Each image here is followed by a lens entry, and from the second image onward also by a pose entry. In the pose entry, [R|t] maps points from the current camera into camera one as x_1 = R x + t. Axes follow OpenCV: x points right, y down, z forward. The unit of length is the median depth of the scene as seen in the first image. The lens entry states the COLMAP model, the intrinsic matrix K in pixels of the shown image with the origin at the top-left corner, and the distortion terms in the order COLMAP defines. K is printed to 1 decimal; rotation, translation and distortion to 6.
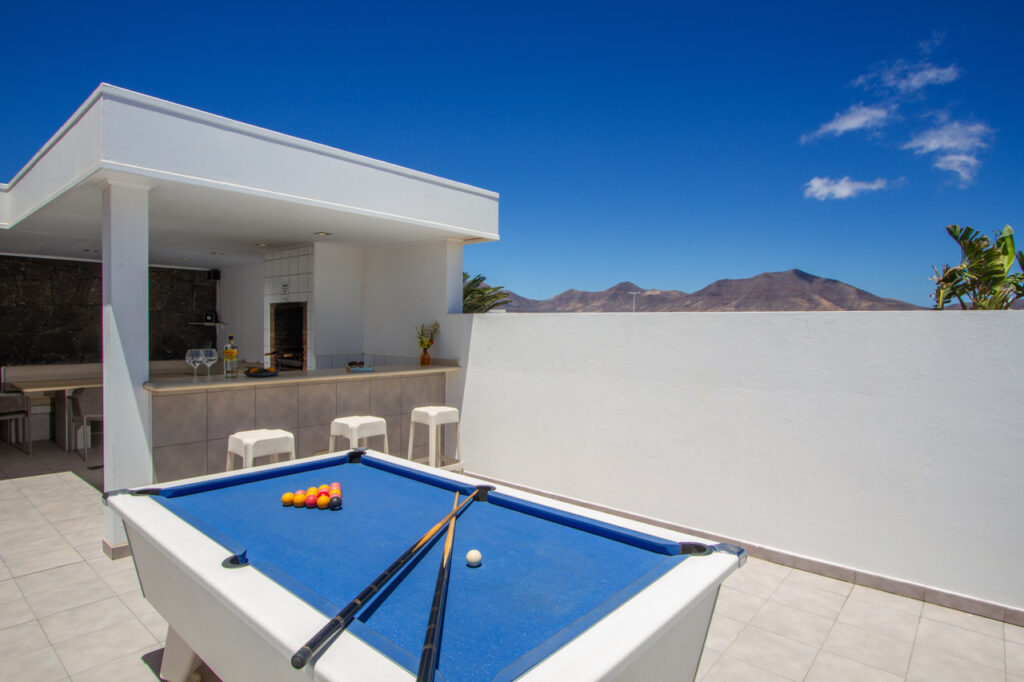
lens RADIAL K [[556.7, 0, 515.4], [0, 556.7, 340.1], [0, 0, 1]] dist [-0.007432, -0.000554]
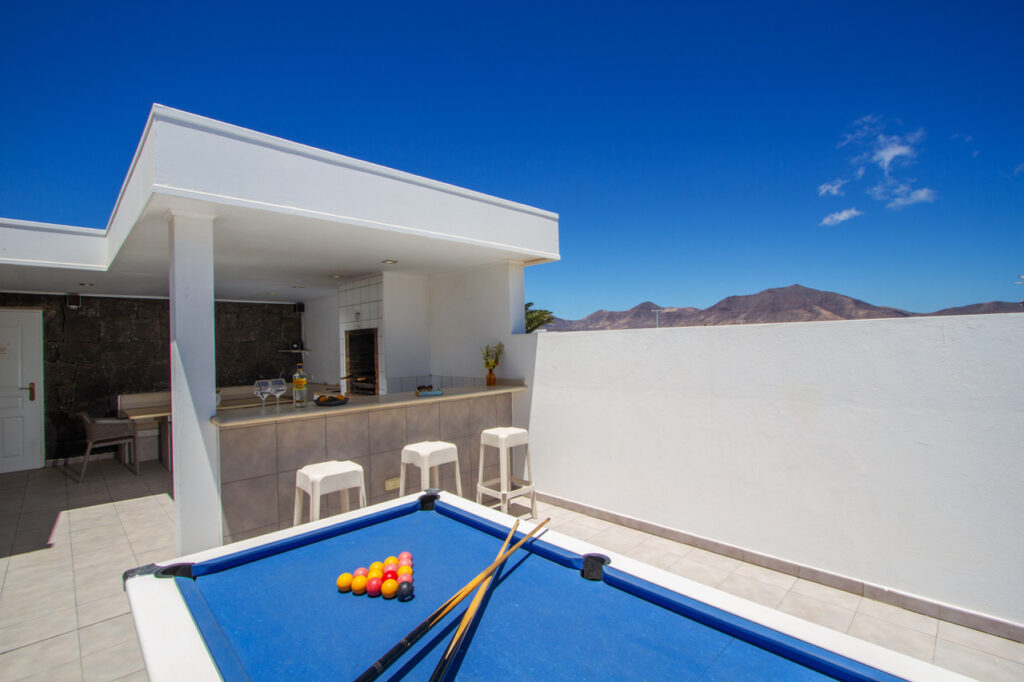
lens RADIAL K [[466.2, 0, 516.8], [0, 466.2, 340.3], [0, 0, 1]] dist [-0.011464, 0.000984]
pose [[0.996185, -0.035831, -0.079576, -0.047773], [0.033289, 0.998899, -0.033040, -0.008572], [0.080673, 0.030265, 0.996281, 0.161625]]
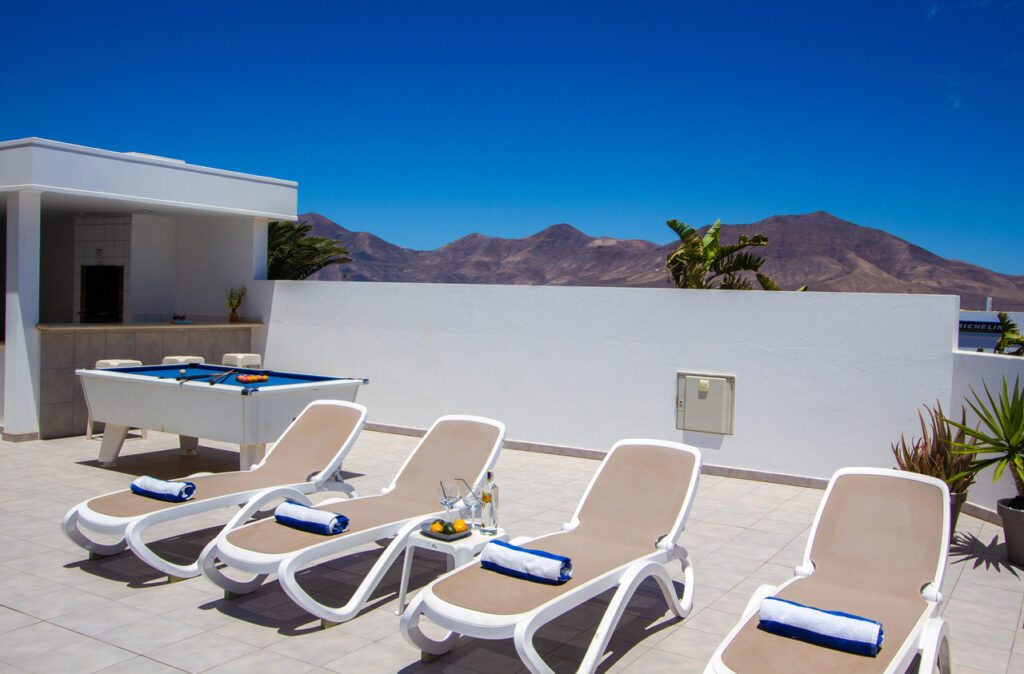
lens RADIAL K [[915.6, 0, 519.0], [0, 915.6, 332.1], [0, 0, 1]] dist [0.023418, 0.004767]
pose [[0.988601, 0.010917, 0.150165, 0.158978], [-0.013424, 0.999787, 0.015687, 0.029011], [-0.149962, -0.017524, 0.988536, -1.119070]]
